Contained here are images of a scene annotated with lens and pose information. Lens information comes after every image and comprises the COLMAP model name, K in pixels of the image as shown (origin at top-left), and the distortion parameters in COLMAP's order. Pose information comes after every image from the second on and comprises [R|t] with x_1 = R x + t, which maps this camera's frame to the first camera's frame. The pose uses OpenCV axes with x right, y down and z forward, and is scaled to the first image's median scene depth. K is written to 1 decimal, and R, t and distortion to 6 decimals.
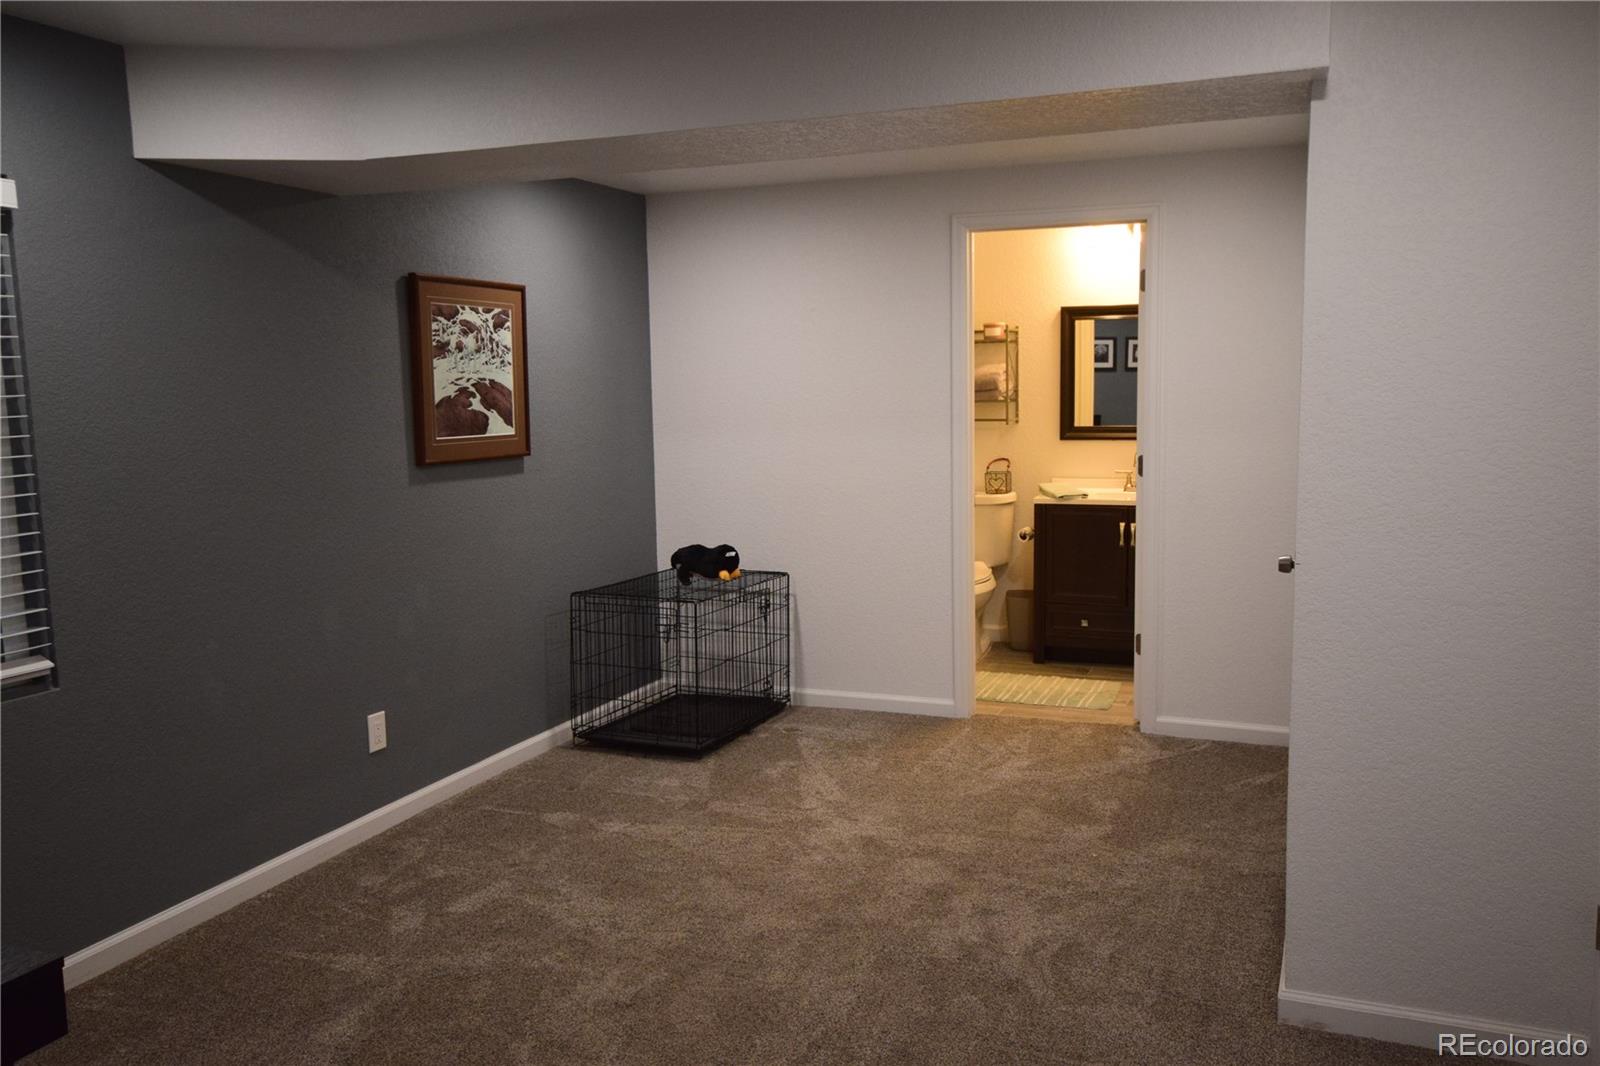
lens RADIAL K [[1306.1, 0, 805.2], [0, 1306.1, 540.9], [0, 0, 1]] dist [0.001601, 0.056792]
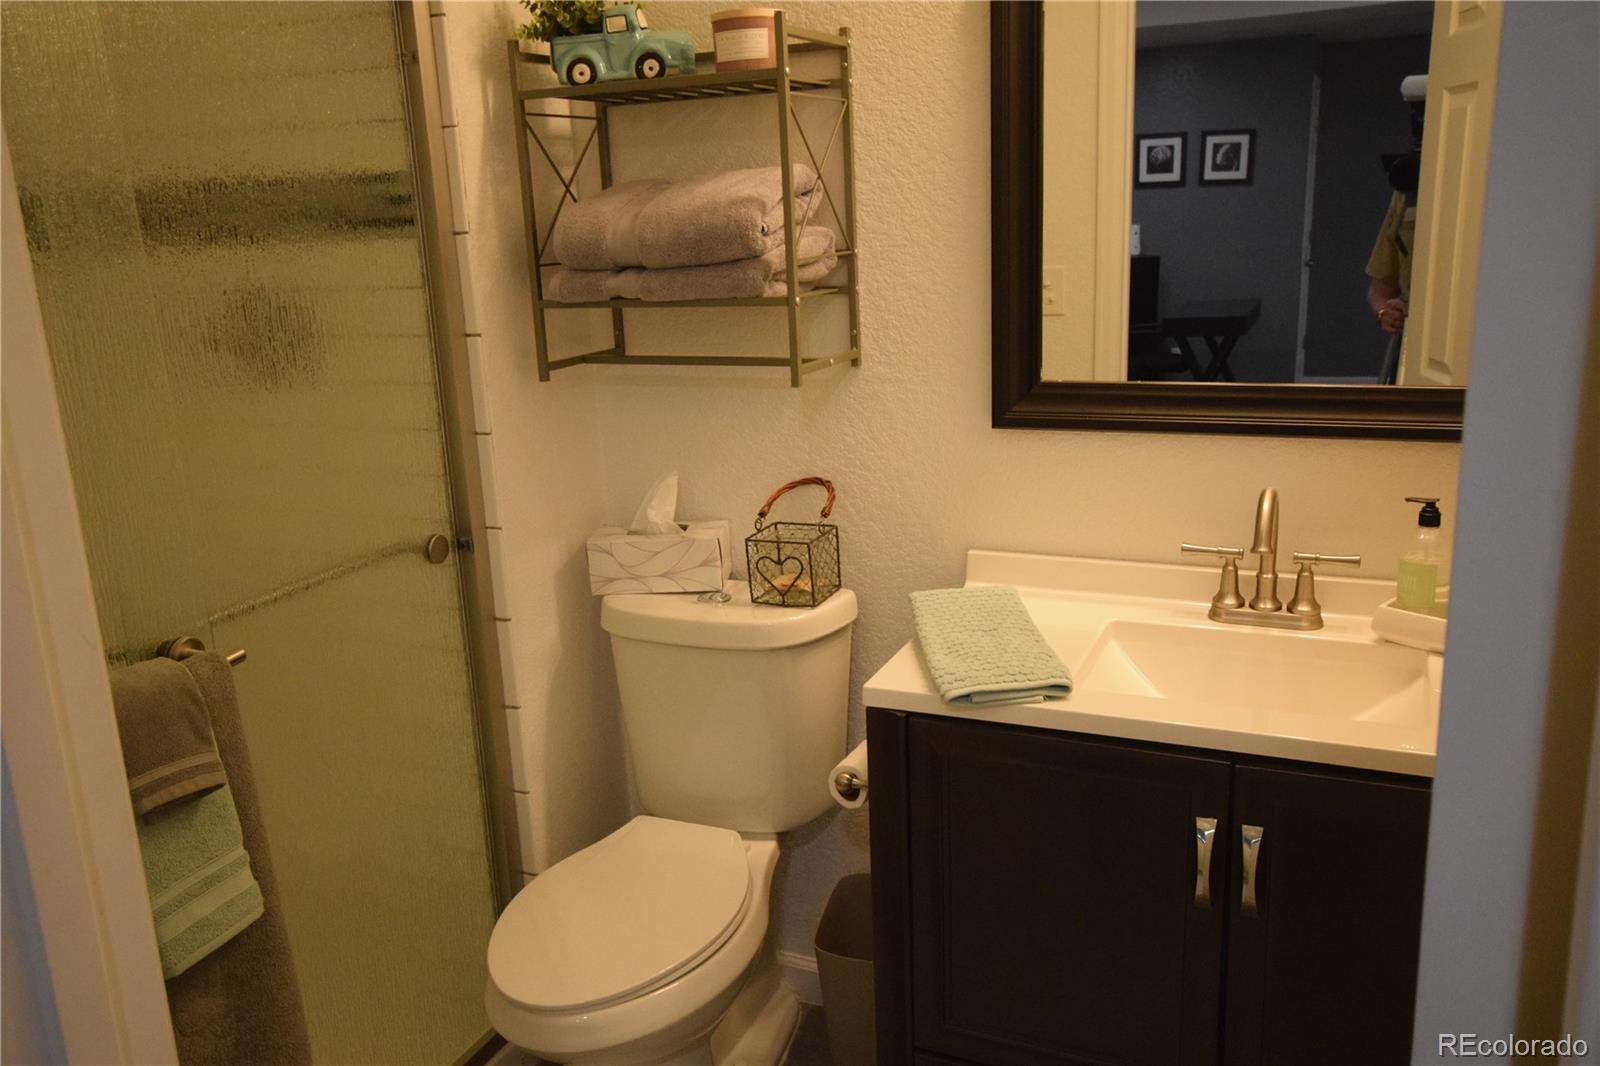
lens RADIAL K [[1306.1, 0, 805.2], [0, 1306.1, 540.9], [0, 0, 1]] dist [0.001601, 0.056792]
pose [[0.998945, -0.010910, -0.044598, 0.165243], [0.016541, 0.991649, 0.127903, -0.089858], [0.042830, -0.128506, 0.990783, 0.701817]]
